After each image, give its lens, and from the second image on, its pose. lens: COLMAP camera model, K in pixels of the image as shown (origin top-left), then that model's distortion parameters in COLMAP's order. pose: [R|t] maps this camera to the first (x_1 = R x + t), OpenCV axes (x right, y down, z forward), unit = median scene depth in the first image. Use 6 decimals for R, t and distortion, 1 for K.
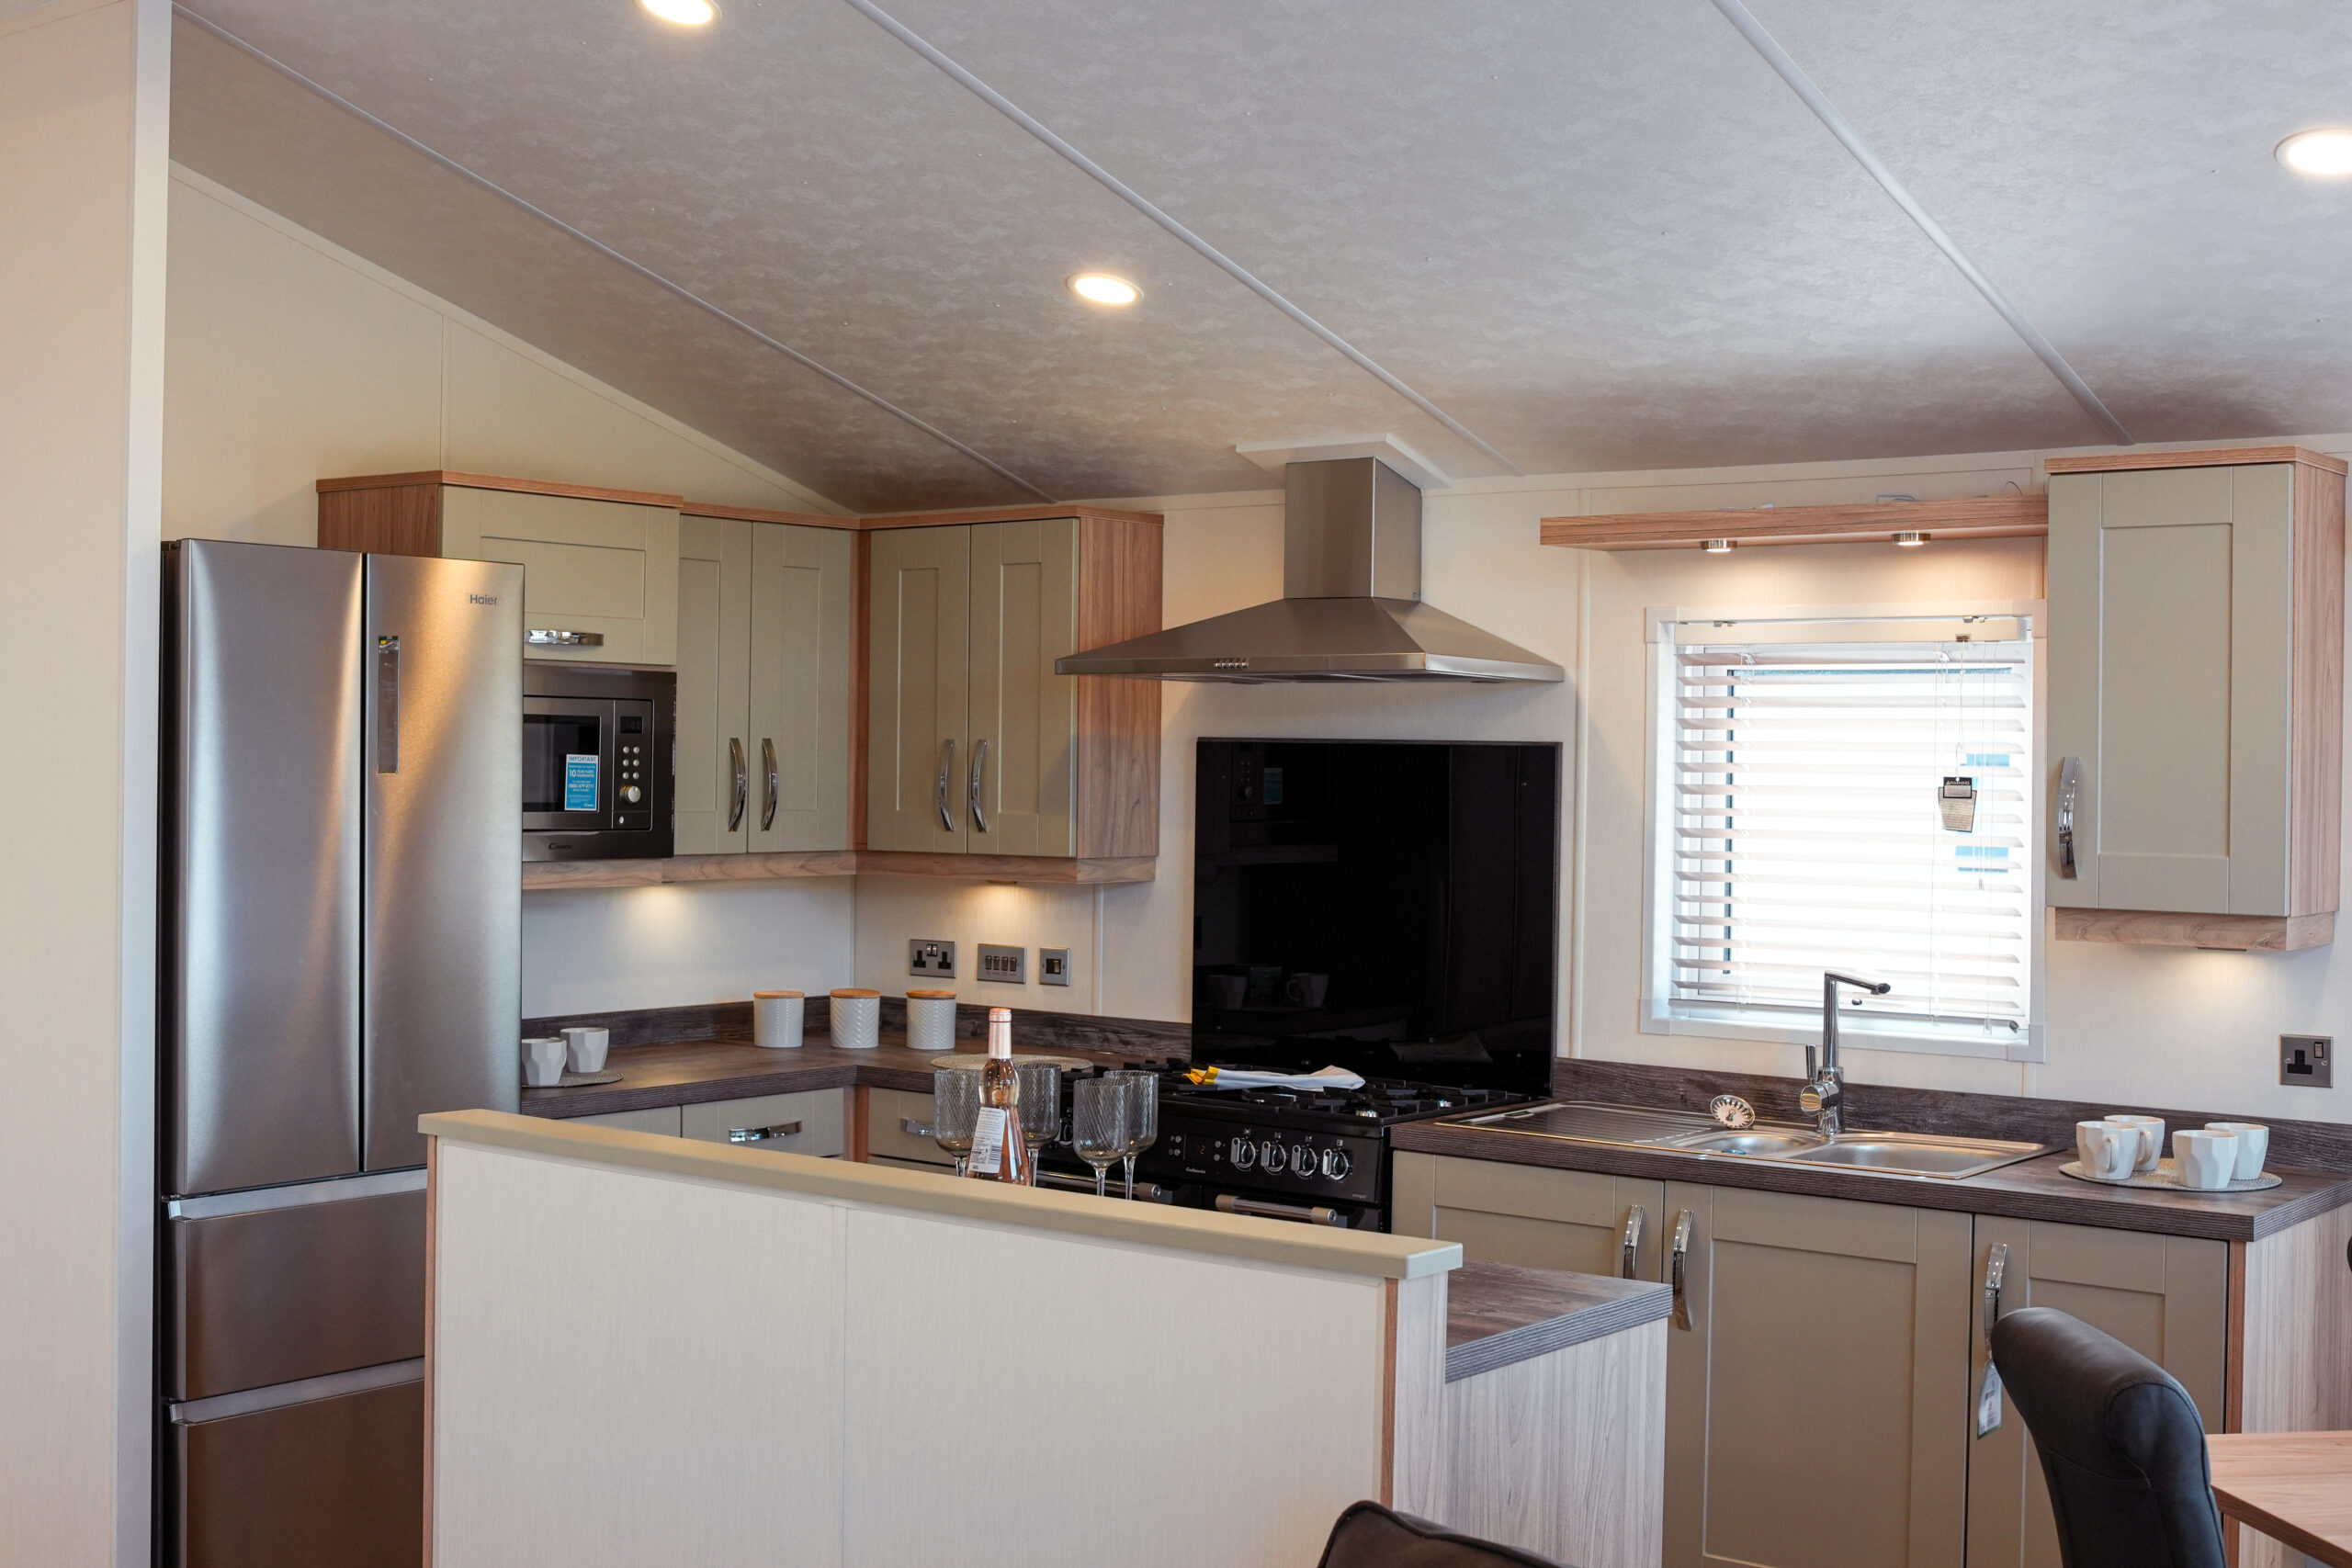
lens RADIAL K [[2816.8, 0, 1176.0], [0, 2816.8, 784.0], [0, 0, 1]] dist [-0.112542, 0.176791]
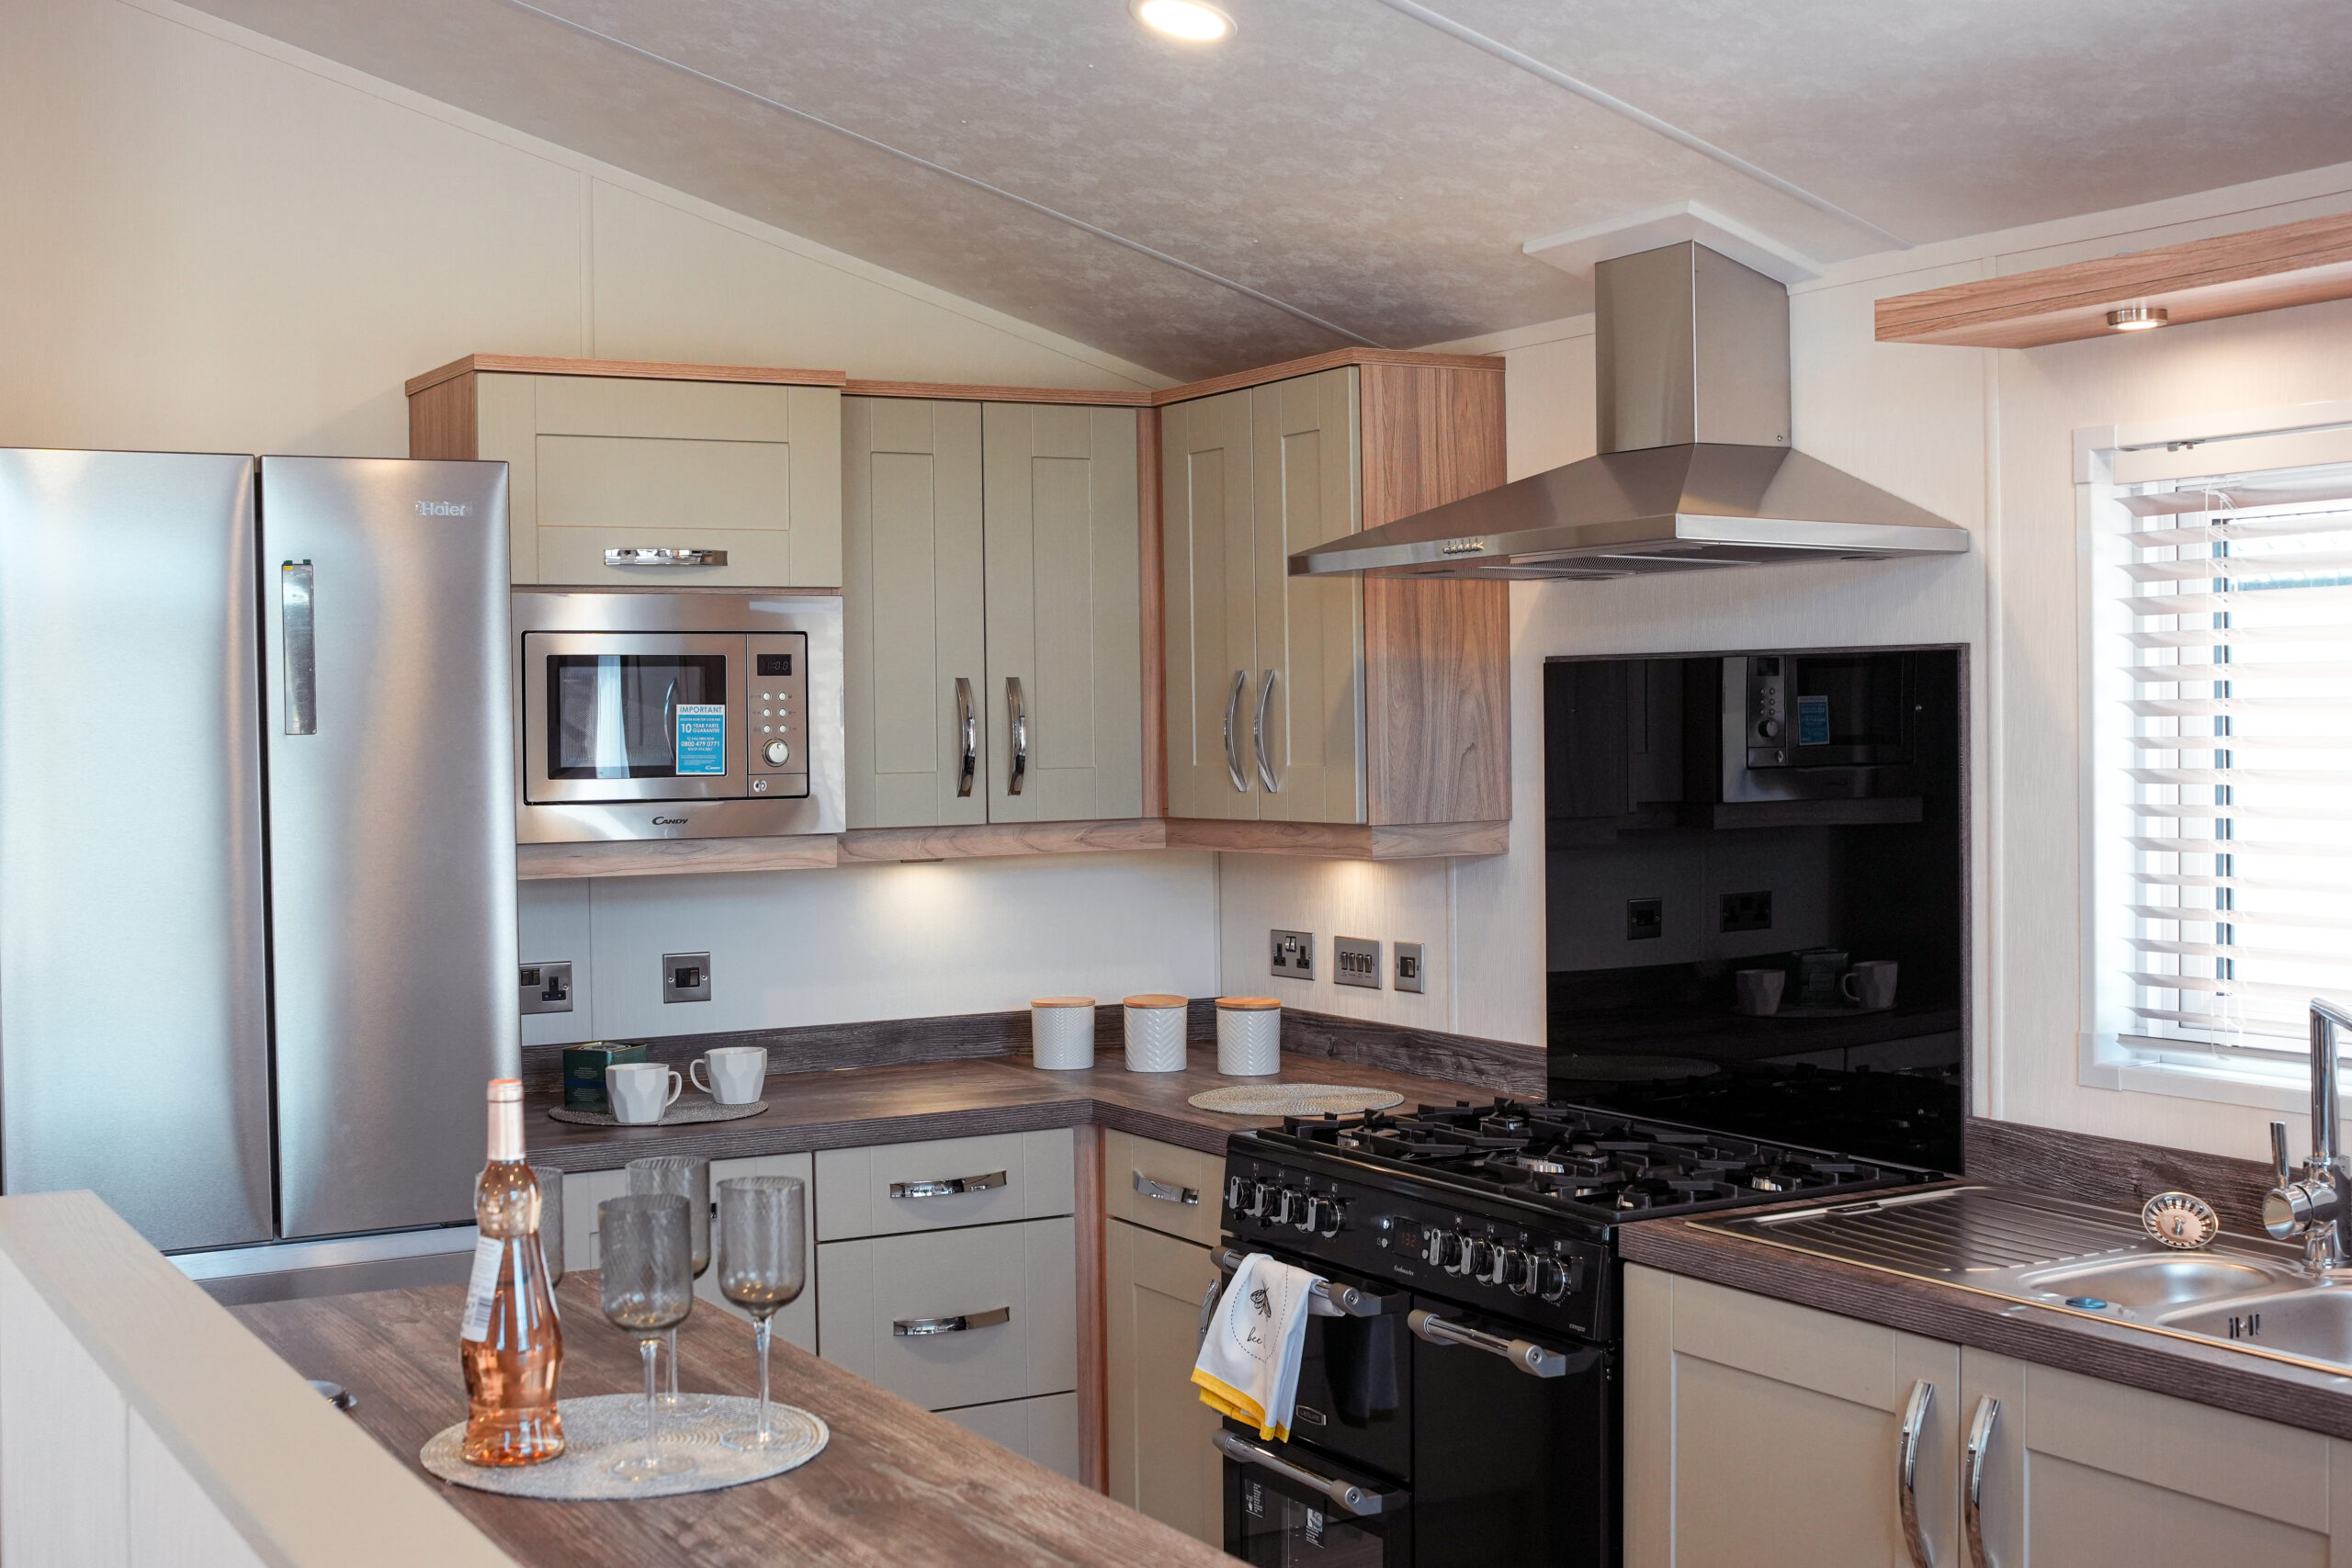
lens RADIAL K [[2816.8, 0, 1176.0], [0, 2816.8, 784.0], [0, 0, 1]] dist [-0.112542, 0.176791]
pose [[0.926267, -0.018249, -0.376426, 0.202130], [0.024167, 0.999647, 0.011005, 0.006328], [0.376092, -0.019291, 0.926381, 0.303980]]
